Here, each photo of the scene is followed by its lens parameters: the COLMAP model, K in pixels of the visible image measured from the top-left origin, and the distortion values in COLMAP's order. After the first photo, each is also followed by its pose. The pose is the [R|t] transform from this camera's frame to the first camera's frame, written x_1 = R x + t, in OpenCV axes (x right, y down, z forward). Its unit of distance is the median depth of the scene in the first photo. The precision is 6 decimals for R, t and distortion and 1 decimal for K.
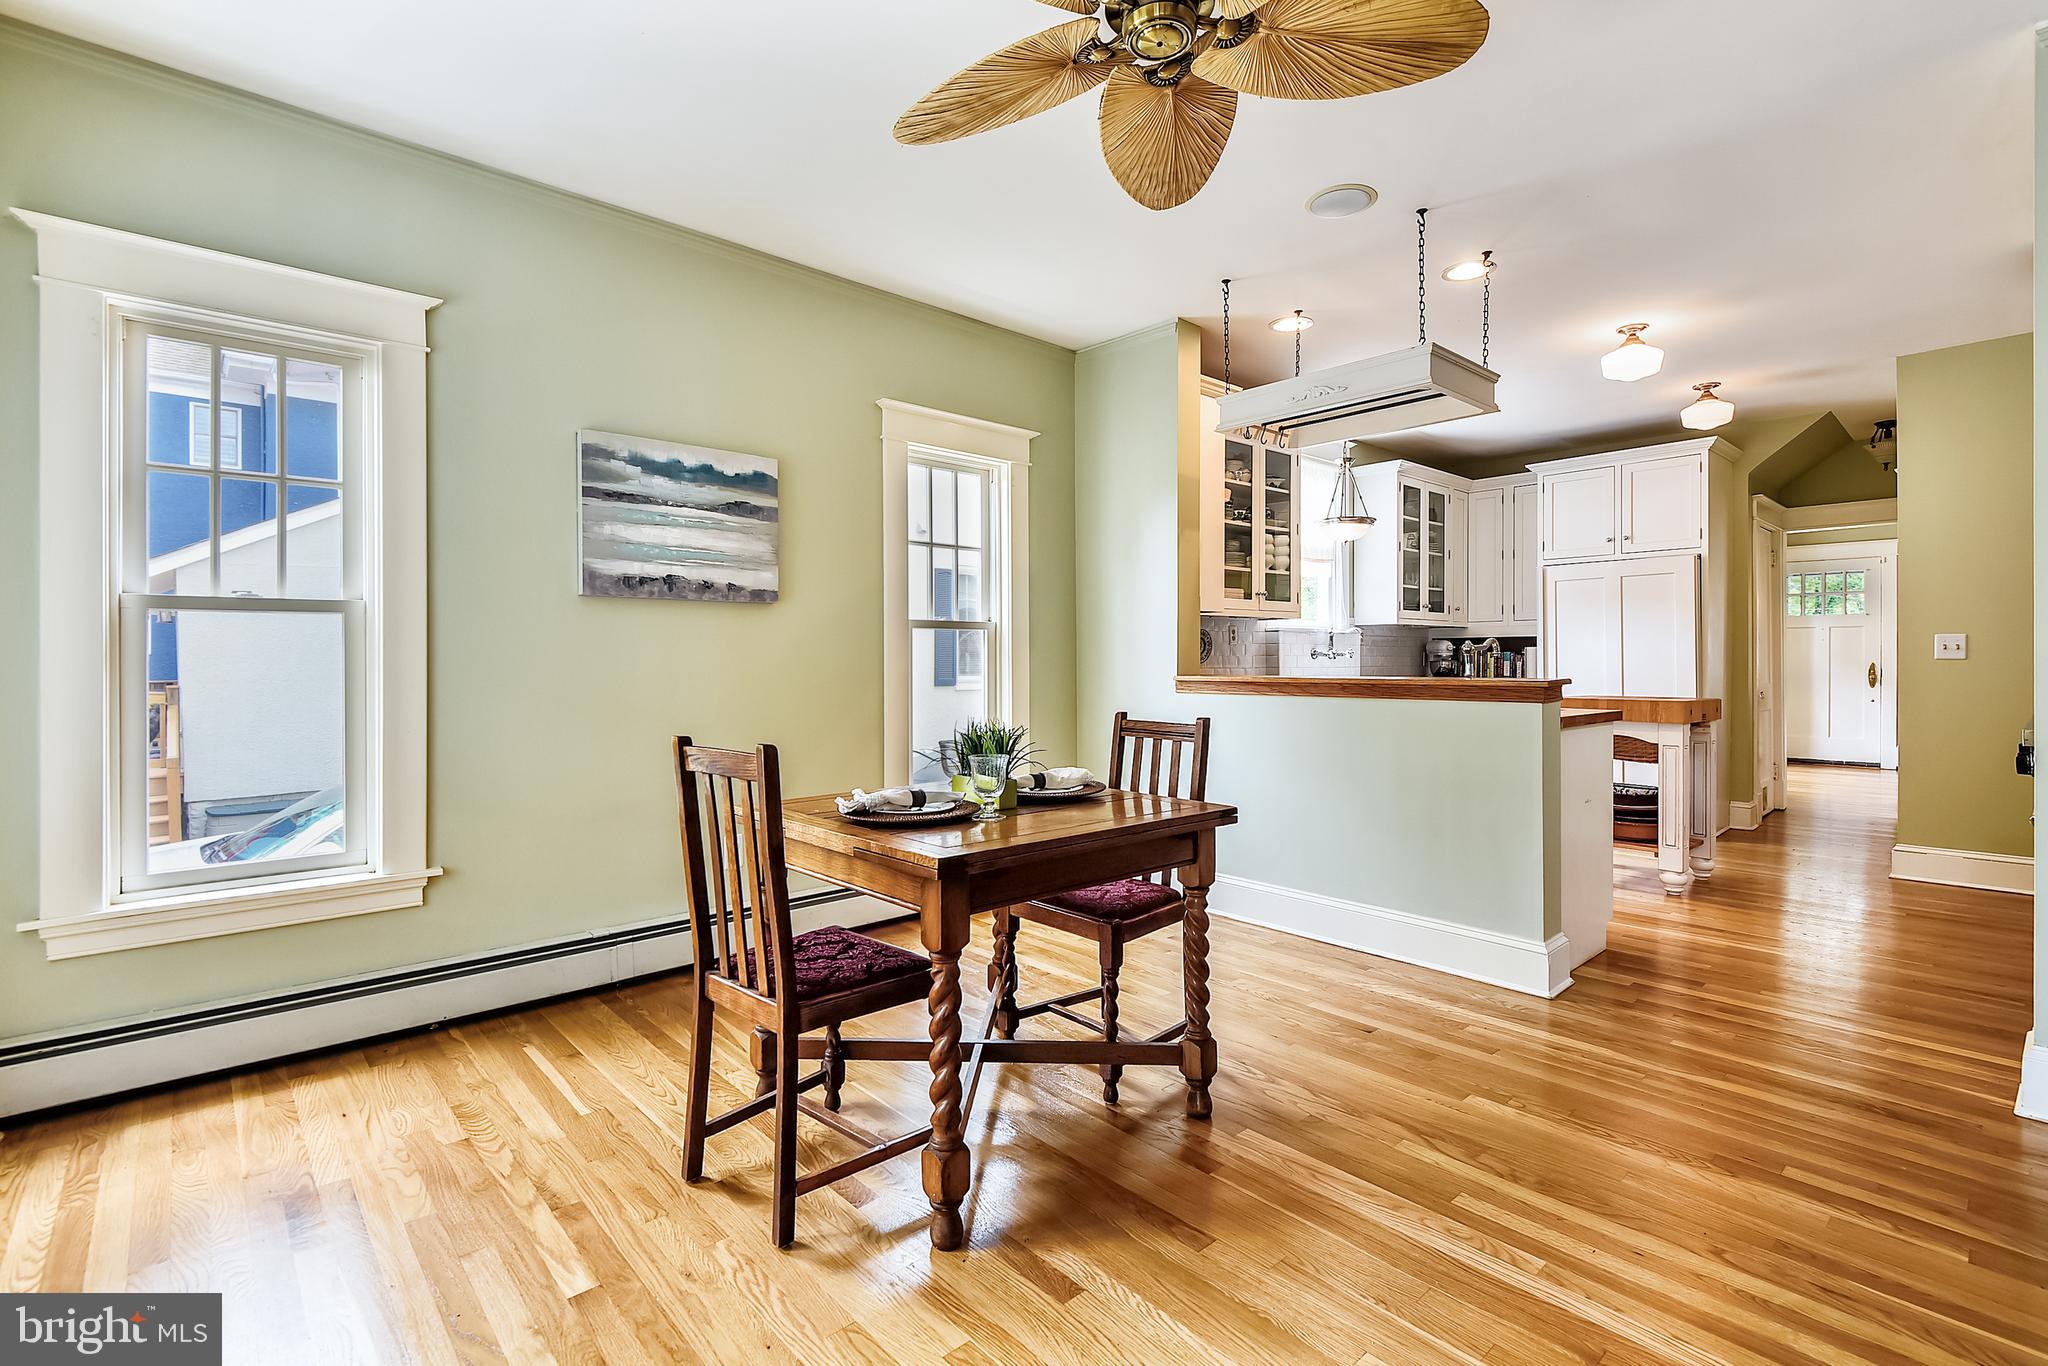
lens RADIAL K [[934.1, 0, 1024.0], [0, 934.1, 683.0], [0, 0, 1]] dist [0.024691, -0.017824]
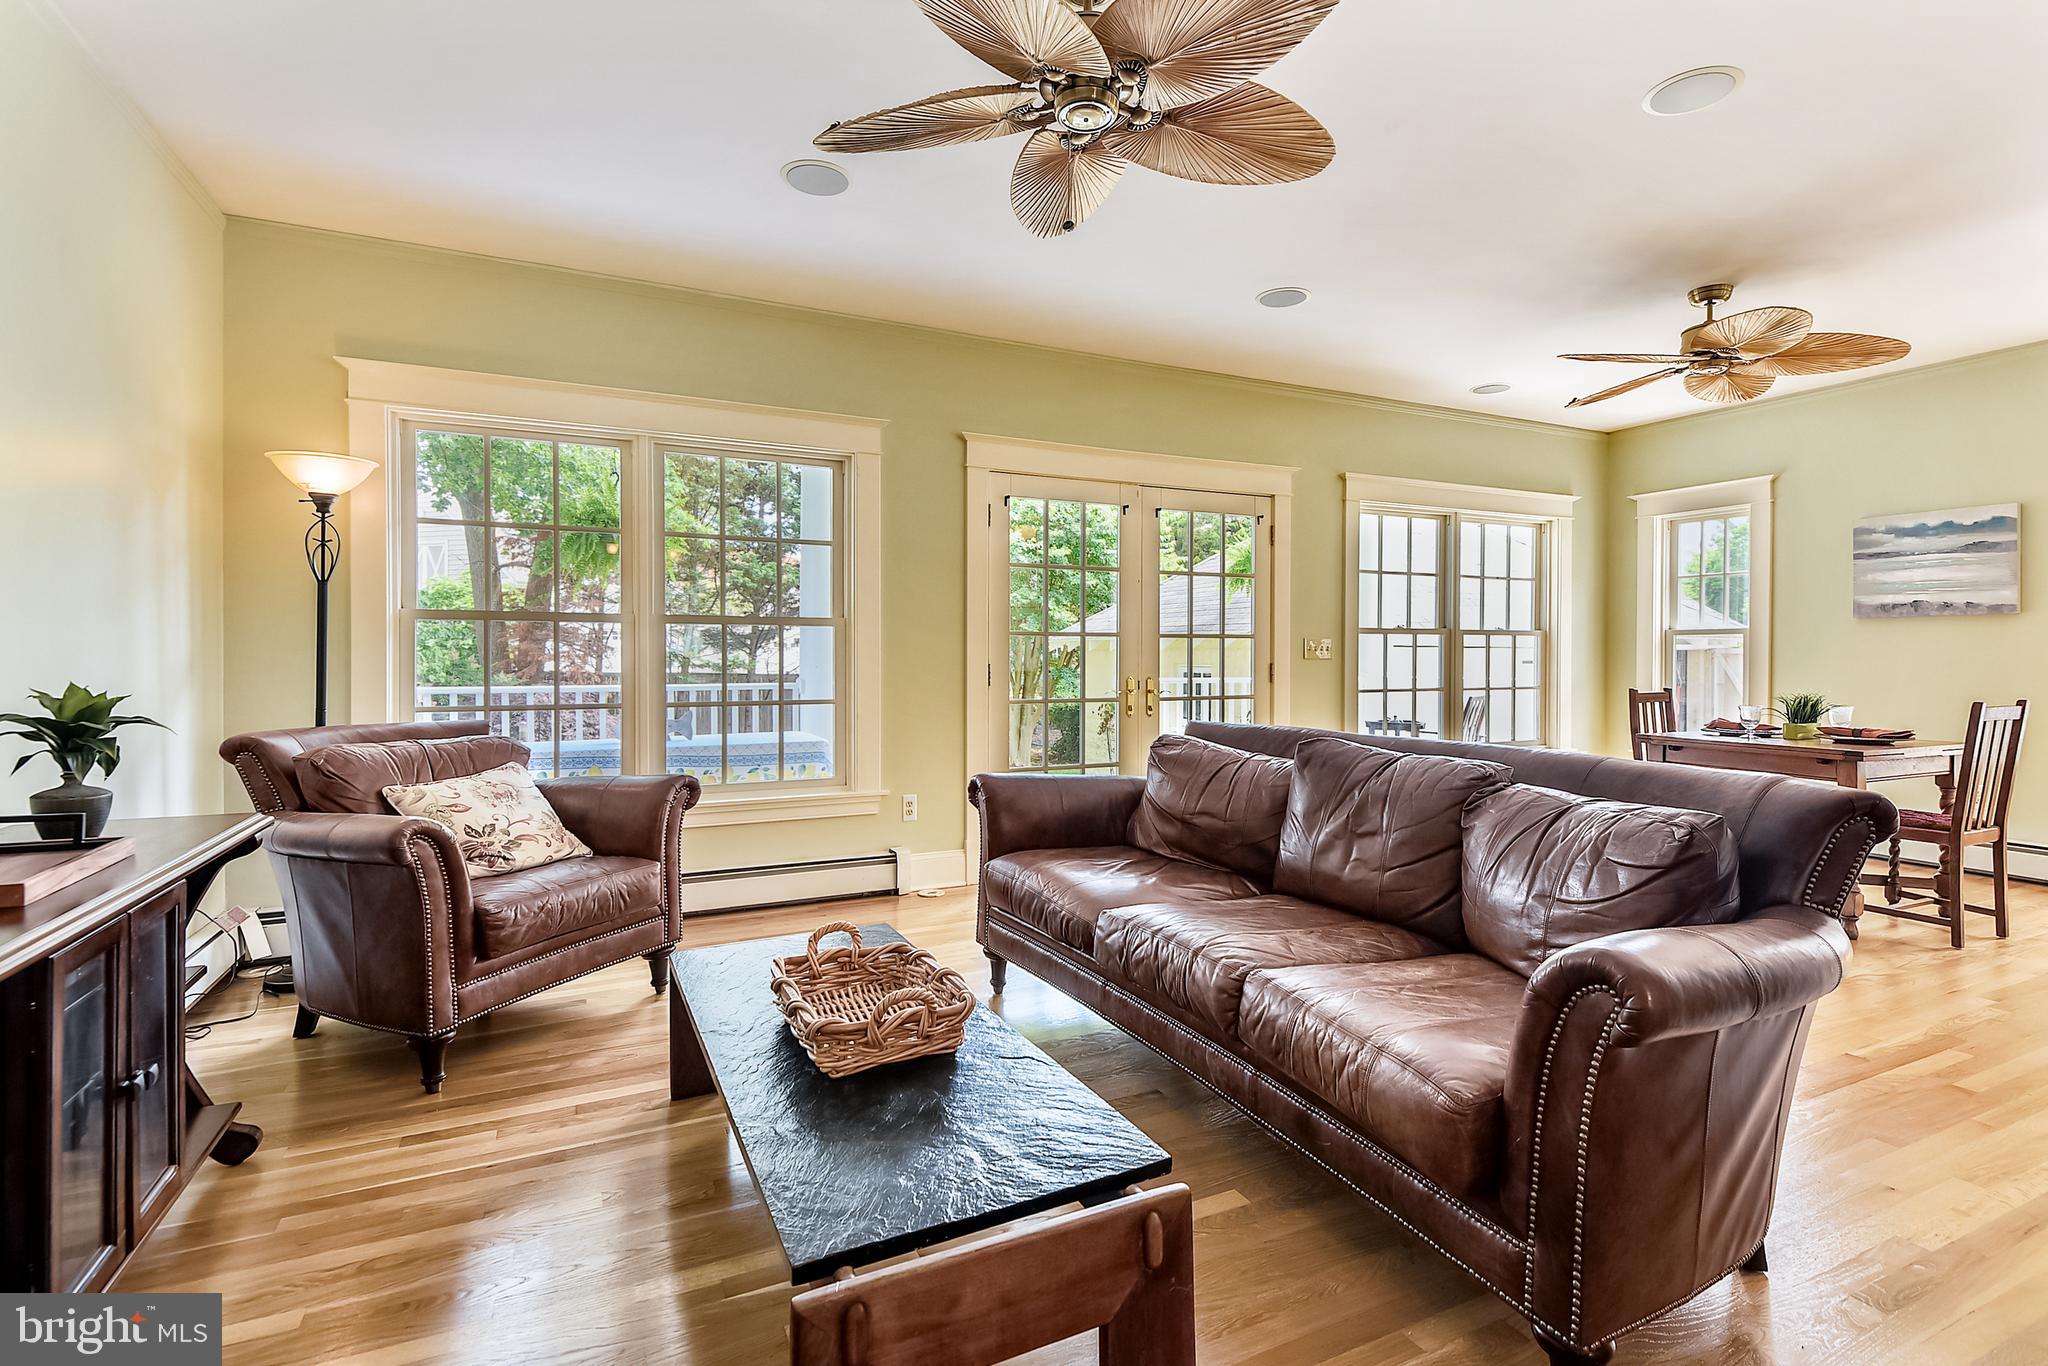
lens RADIAL K [[948.1, 0, 1042.2], [0, 948.1, 661.3], [0, 0, 1]] dist [0.027251, -0.019144]
pose [[-0.302951, 0.006536, -0.952984, 1.456437], [-0.026696, 0.999526, 0.015342, -0.003917], [0.952632, 0.030089, -0.302633, 0.126358]]
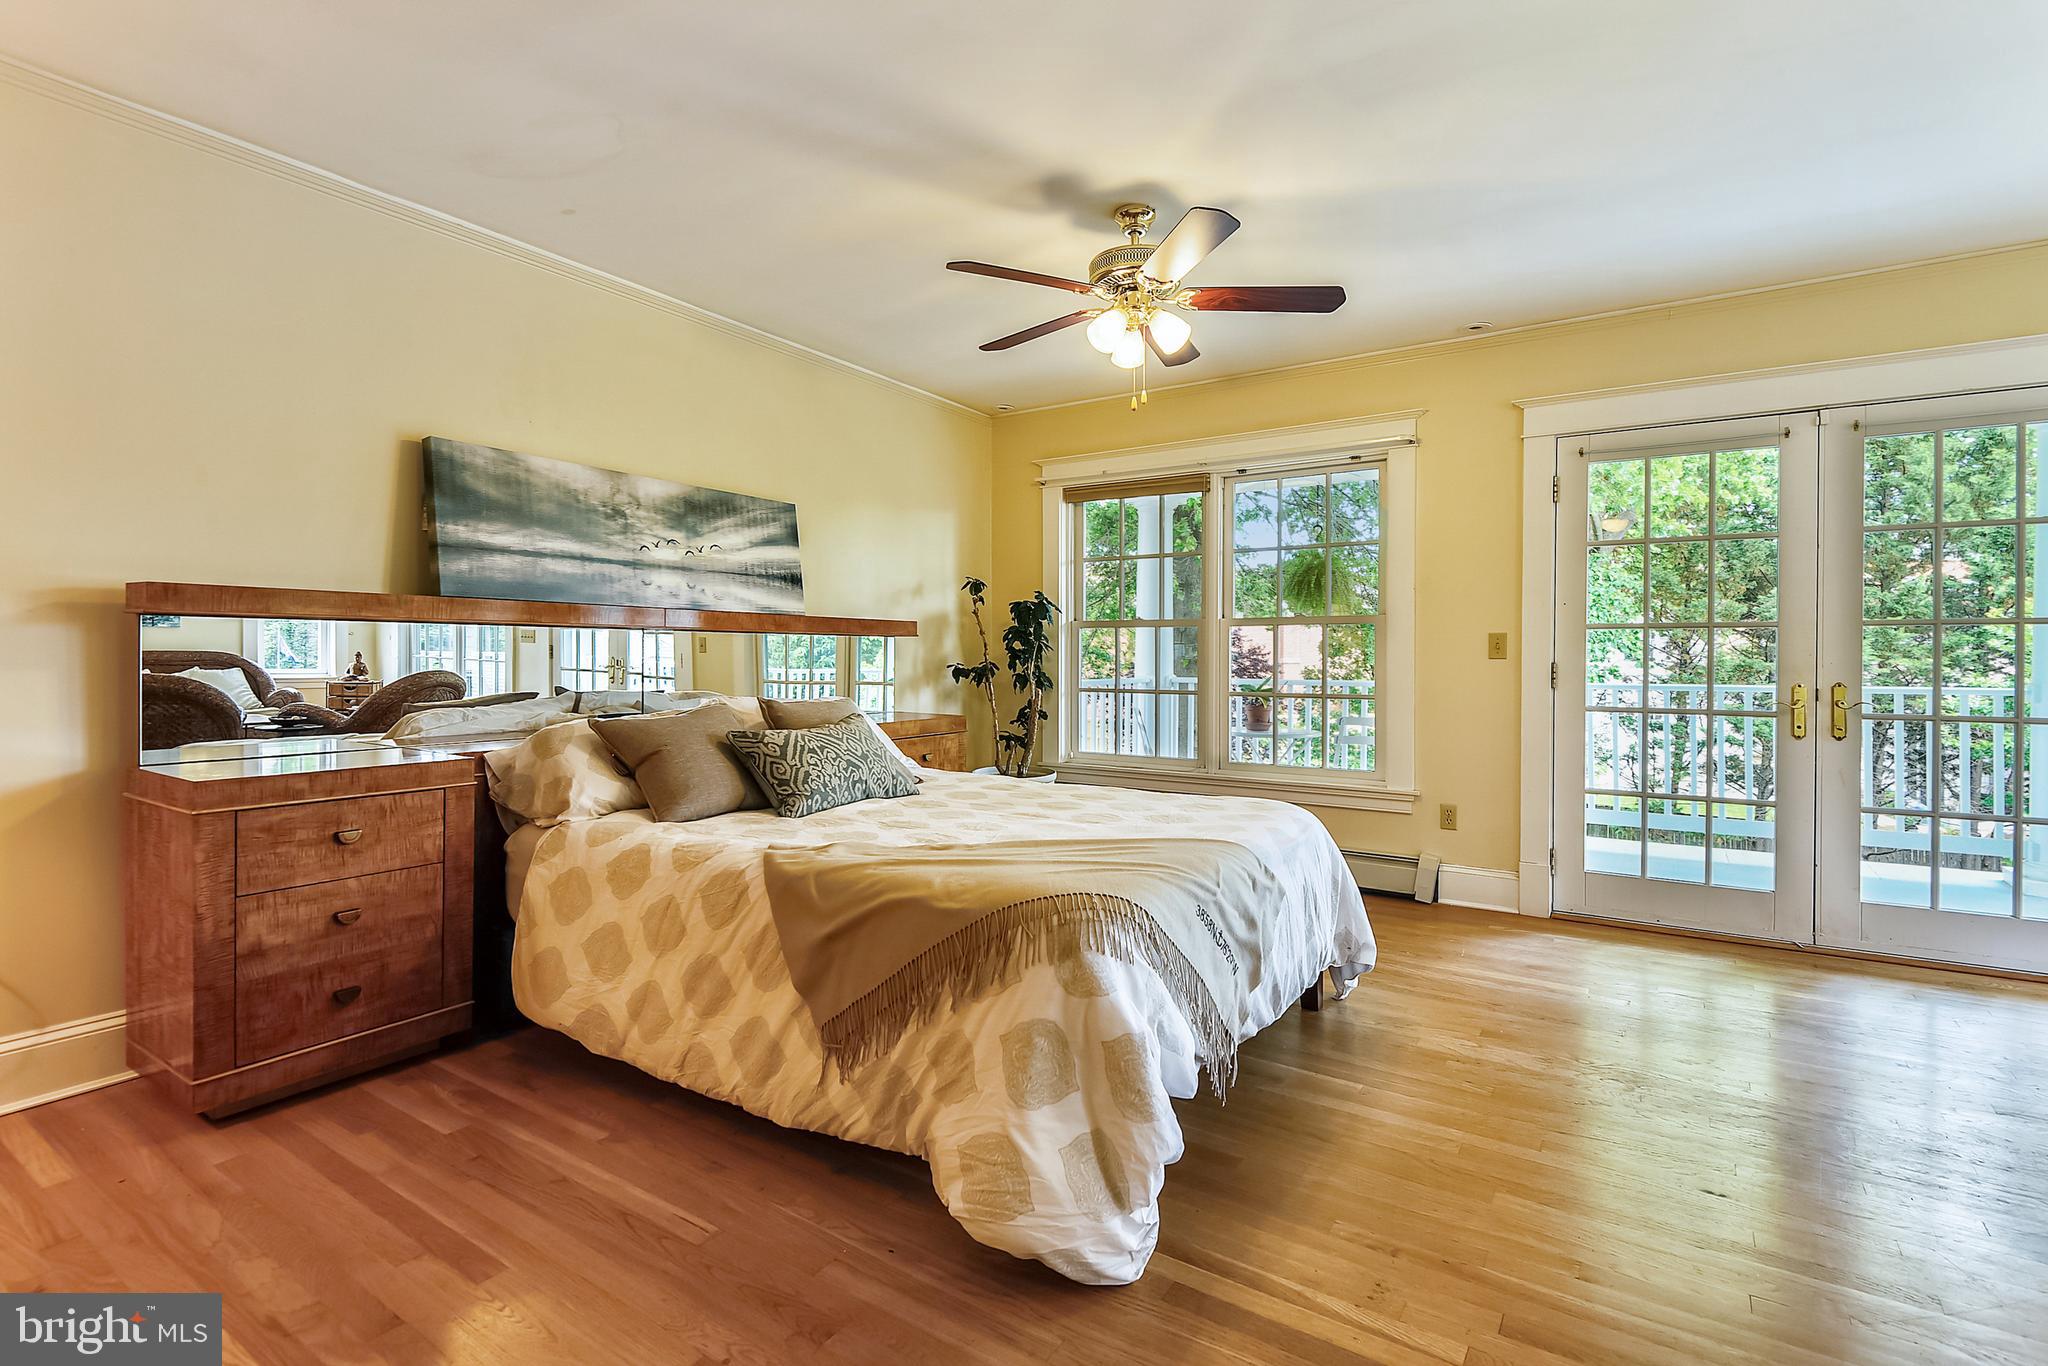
lens RADIAL K [[948.1, 0, 1042.2], [0, 948.1, 661.3], [0, 0, 1]] dist [0.027251, -0.019144]
pose [[-0.961000, 0.003497, -0.276528, 1.121266], [-0.006678, 0.999335, 0.035844, -0.017022], [0.276469, 0.036293, -0.960337, 0.595486]]
